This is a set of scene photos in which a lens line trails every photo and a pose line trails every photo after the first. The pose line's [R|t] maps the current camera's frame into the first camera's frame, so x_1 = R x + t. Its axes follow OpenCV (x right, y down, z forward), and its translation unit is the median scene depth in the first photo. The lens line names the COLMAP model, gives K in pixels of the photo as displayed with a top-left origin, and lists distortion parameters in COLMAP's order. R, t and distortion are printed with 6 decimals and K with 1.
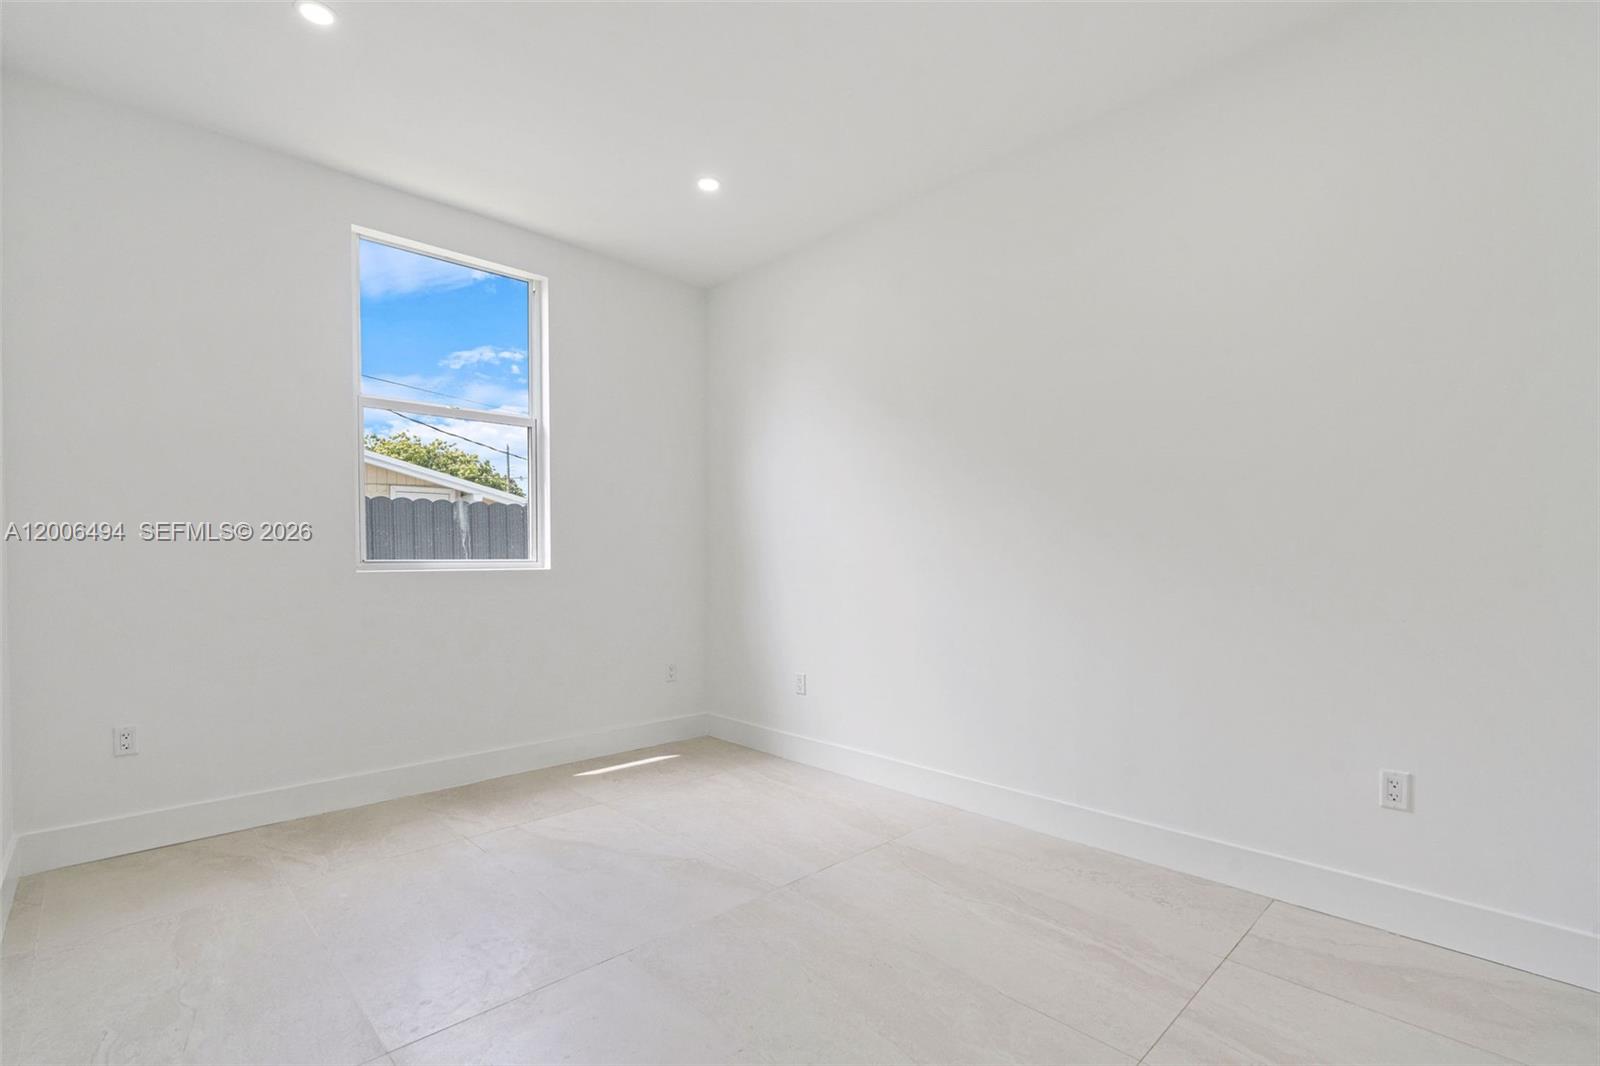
lens RADIAL K [[718.2, 0, 799.5], [0, 718.2, 543.1], [0, 0, 1]] dist [-0.002655, -0.000417]
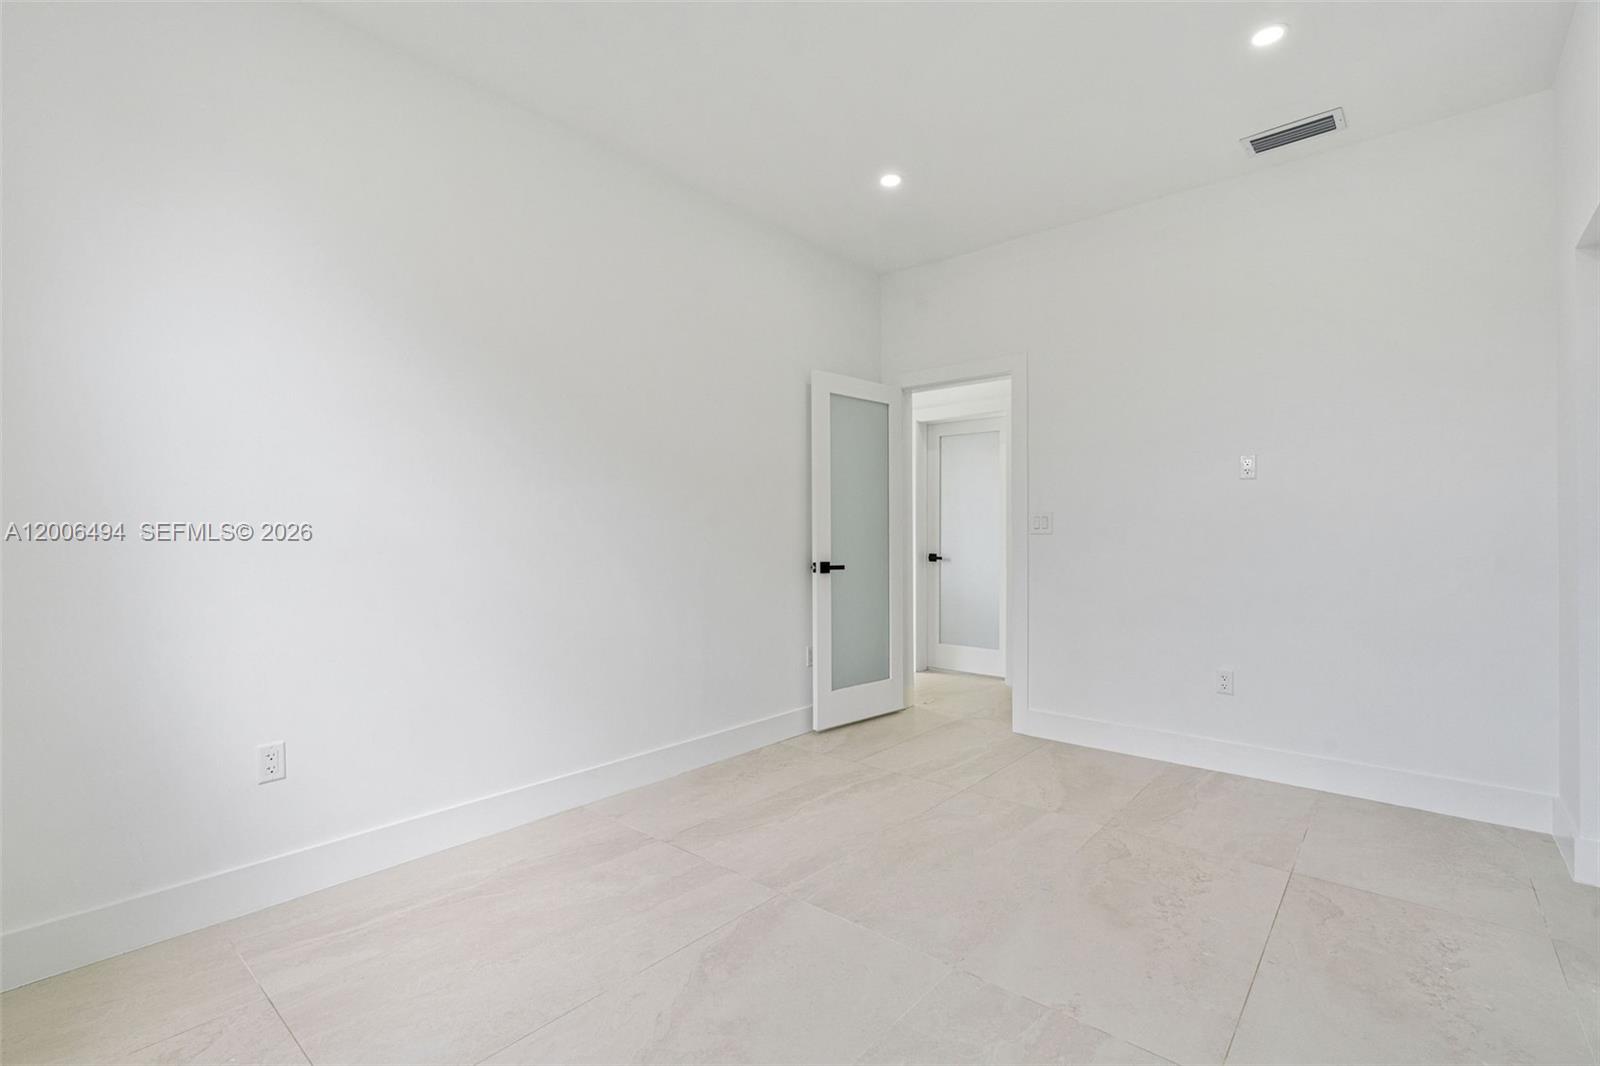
lens RADIAL K [[718.2, 0, 800.0], [0, 718.2, 532.4], [0, 0, 1]] dist [-0.002655, -0.000417]
pose [[-0.043535, -0.000236, 0.999052, -0.839065], [0.001150, 0.999999, 0.000287, 0.031083], [-0.999051, 0.001162, -0.043534, 0.929176]]
